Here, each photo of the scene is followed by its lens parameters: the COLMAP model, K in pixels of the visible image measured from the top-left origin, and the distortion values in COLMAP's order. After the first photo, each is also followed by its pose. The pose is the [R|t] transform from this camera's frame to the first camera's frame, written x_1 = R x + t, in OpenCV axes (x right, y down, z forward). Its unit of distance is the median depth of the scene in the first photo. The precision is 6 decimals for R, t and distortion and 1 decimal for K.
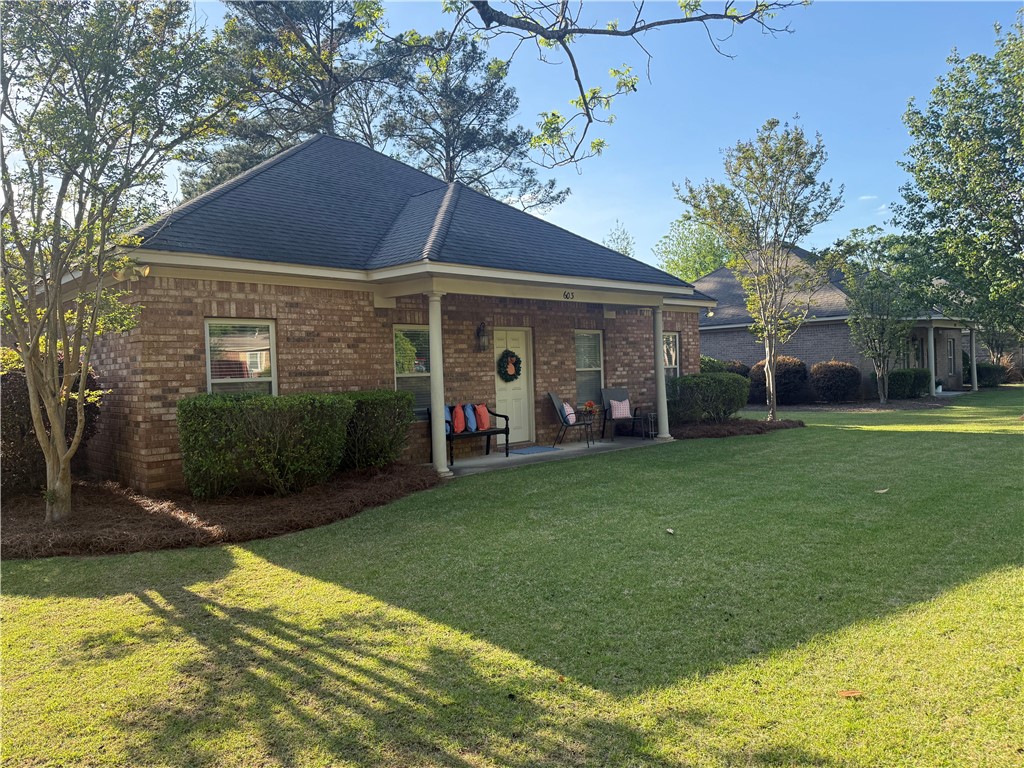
lens RADIAL K [[710.0, 0, 522.4], [0, 710.0, 387.2], [0, 0, 1]] dist [0.084642, -0.001415]
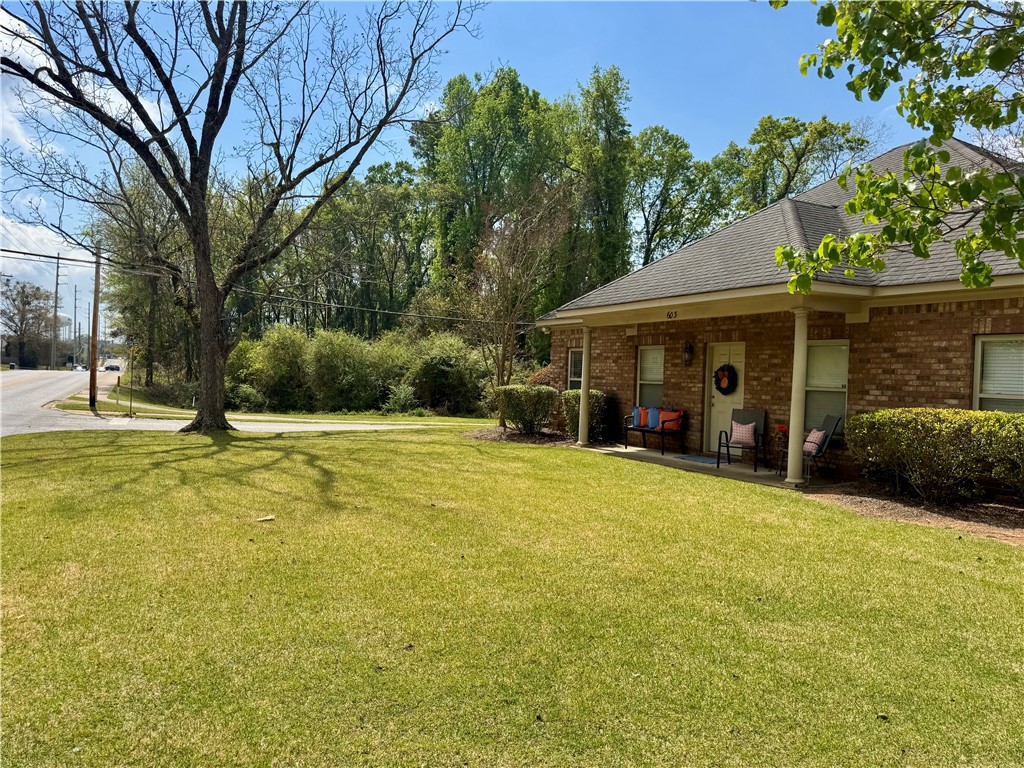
lens RADIAL K [[727.3, 0, 508.8], [0, 727.3, 385.4], [0, 0, 1]] dist [0.046448, -0.018034]
pose [[-0.279873, 0.042388, -0.959101, 1.184652], [-0.039910, 0.997647, 0.055738, -0.073838], [0.959207, 0.053877, -0.277522, 1.064779]]
